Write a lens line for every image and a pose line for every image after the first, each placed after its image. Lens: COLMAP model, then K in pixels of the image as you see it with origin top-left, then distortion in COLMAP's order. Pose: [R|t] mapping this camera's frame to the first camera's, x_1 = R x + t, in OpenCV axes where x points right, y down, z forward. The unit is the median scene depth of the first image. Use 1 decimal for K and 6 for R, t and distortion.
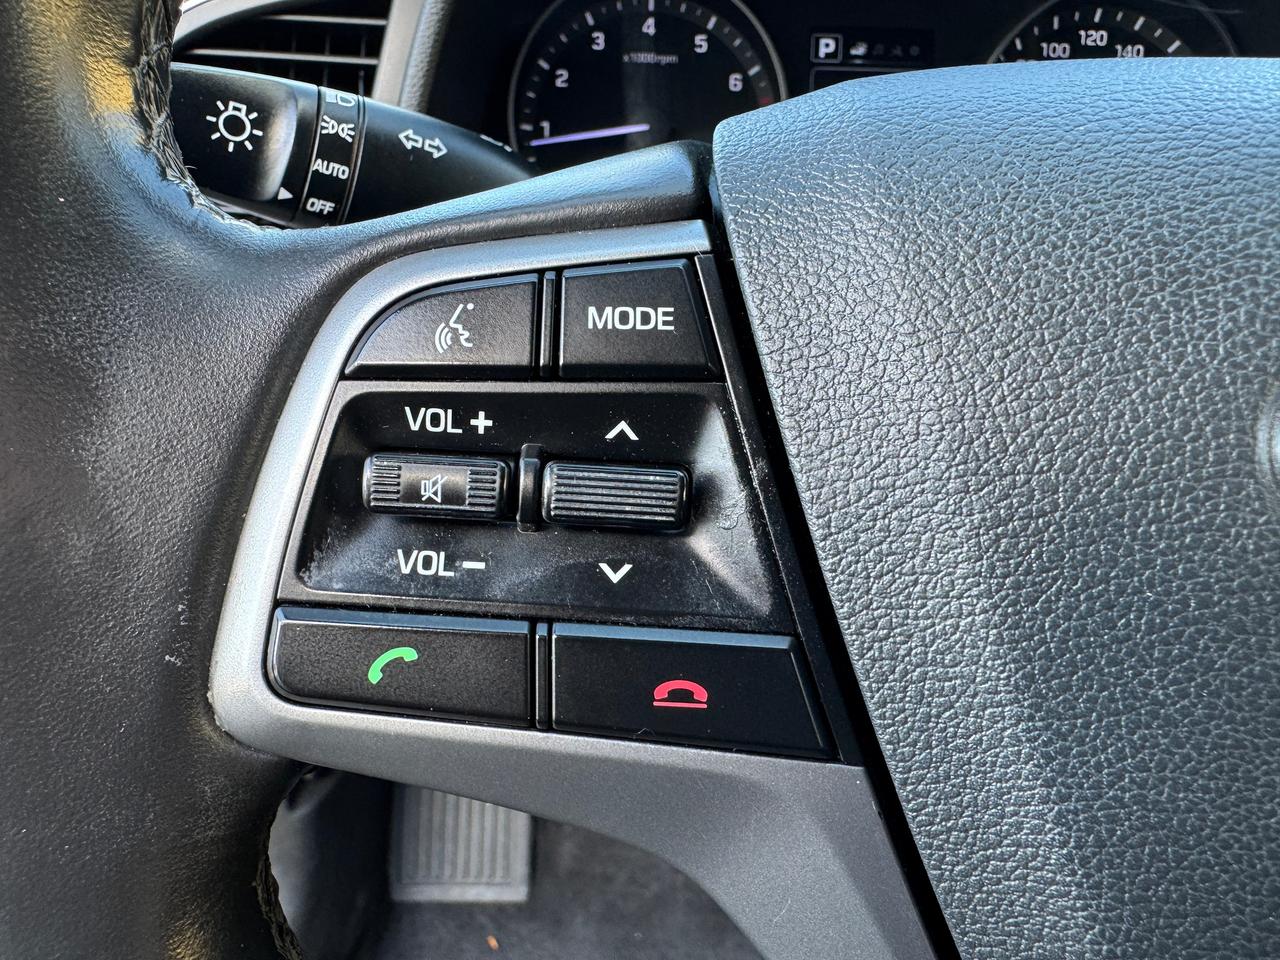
lens RADIAL K [[880.9, 0, 632.5], [0, 880.9, 481.8], [0, 0, 1]] dist [-0.002038, -0.001740]
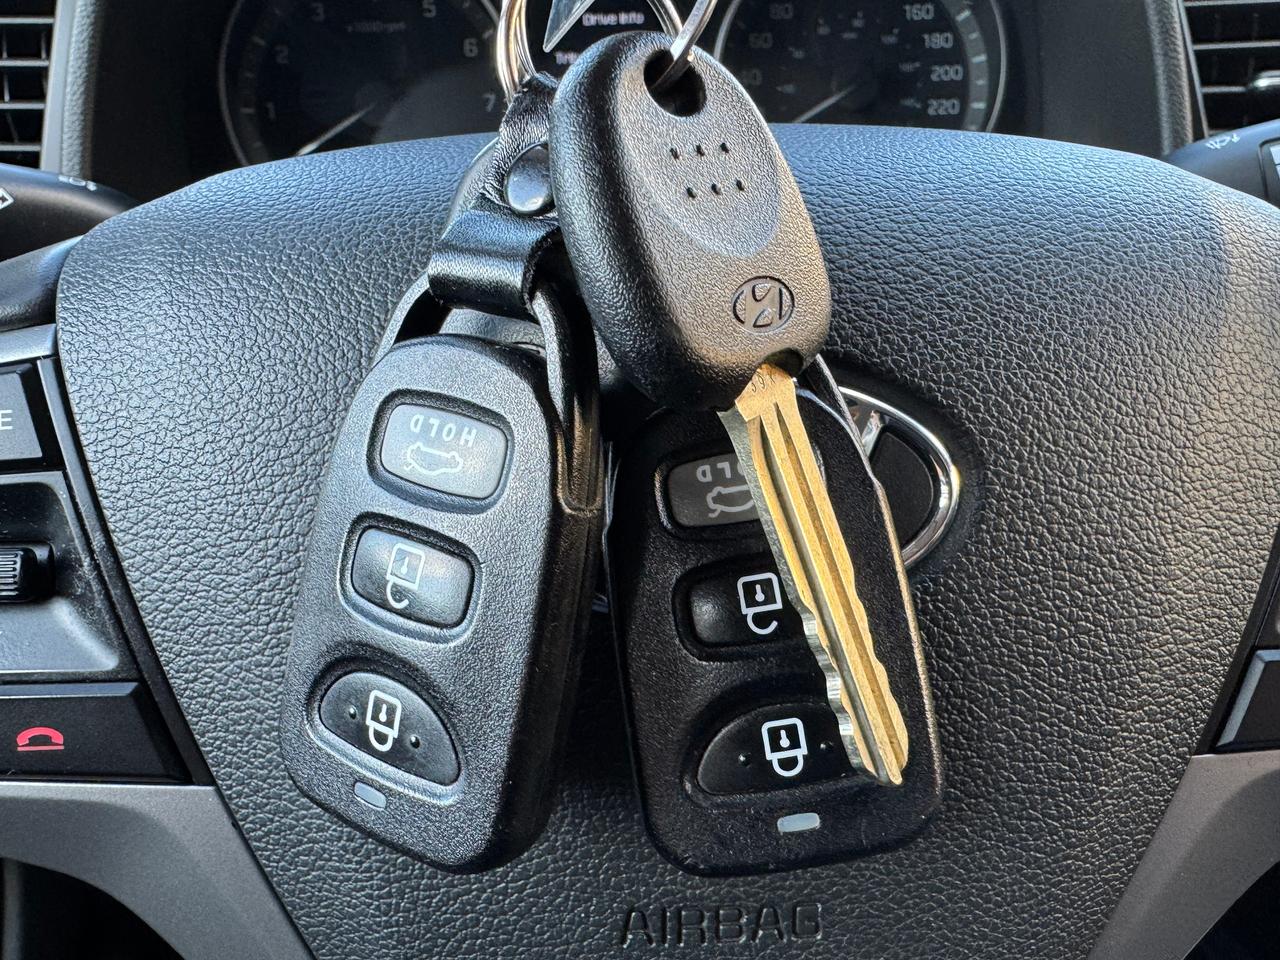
lens RADIAL K [[1035.8, 0, 640.0], [0, 1035.8, 480.0], [0, 0, 1]] dist [-0.013078, 0.004166]
pose [[0.996640, -0.075206, 0.032461, 0.889155], [0.074080, 0.996652, 0.034594, -0.098018], [-0.034954, -0.032073, 0.998874, -0.416952]]
